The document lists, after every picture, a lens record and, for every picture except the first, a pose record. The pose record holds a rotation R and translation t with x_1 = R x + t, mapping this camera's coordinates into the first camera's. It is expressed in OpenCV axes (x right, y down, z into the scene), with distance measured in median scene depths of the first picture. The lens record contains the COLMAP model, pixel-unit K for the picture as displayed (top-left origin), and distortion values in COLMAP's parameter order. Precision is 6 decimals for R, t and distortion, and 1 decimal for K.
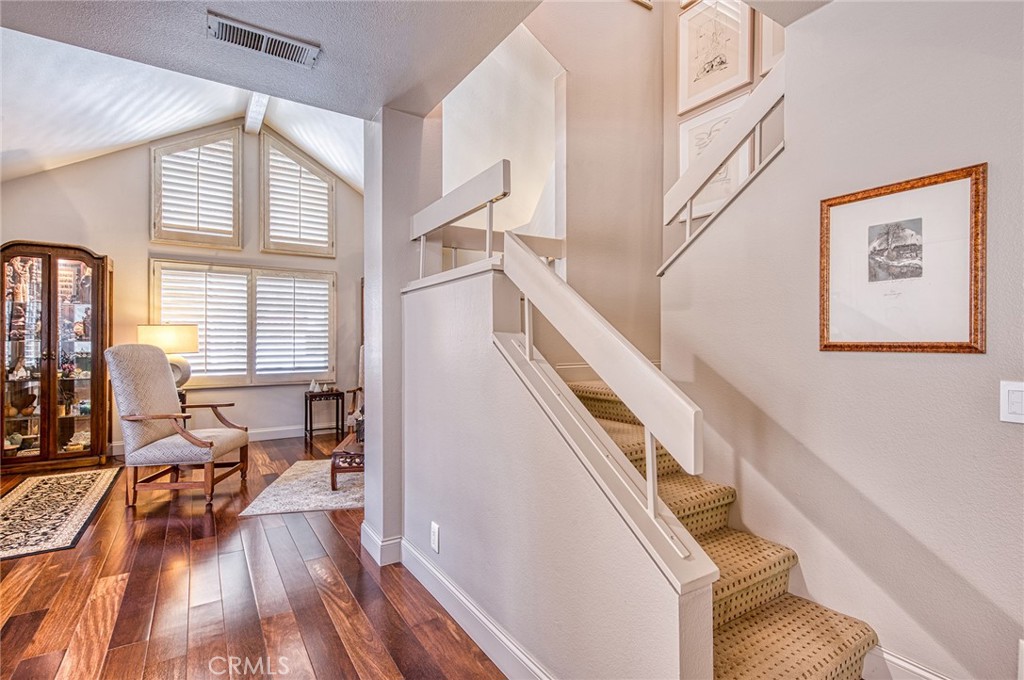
lens RADIAL K [[489.6, 0, 513.2], [0, 489.6, 338.1], [0, 0, 1]] dist [0.017391, -0.001926]
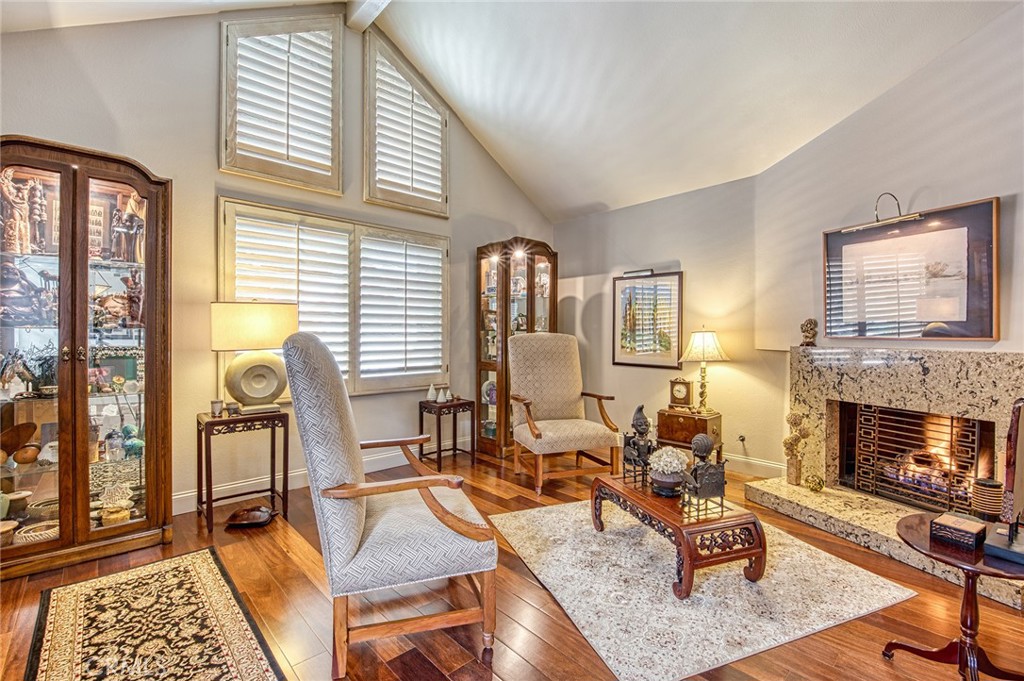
lens RADIAL K [[456.0, 0, 508.9], [0, 456.0, 335.0], [0, 0, 1]] dist [-0.005843, -0.002994]
pose [[0.987196, 0.002525, 0.159489, -0.459519], [-0.004368, 0.999928, 0.011206, 0.005441], [-0.159449, -0.011759, 0.987136, 0.368056]]
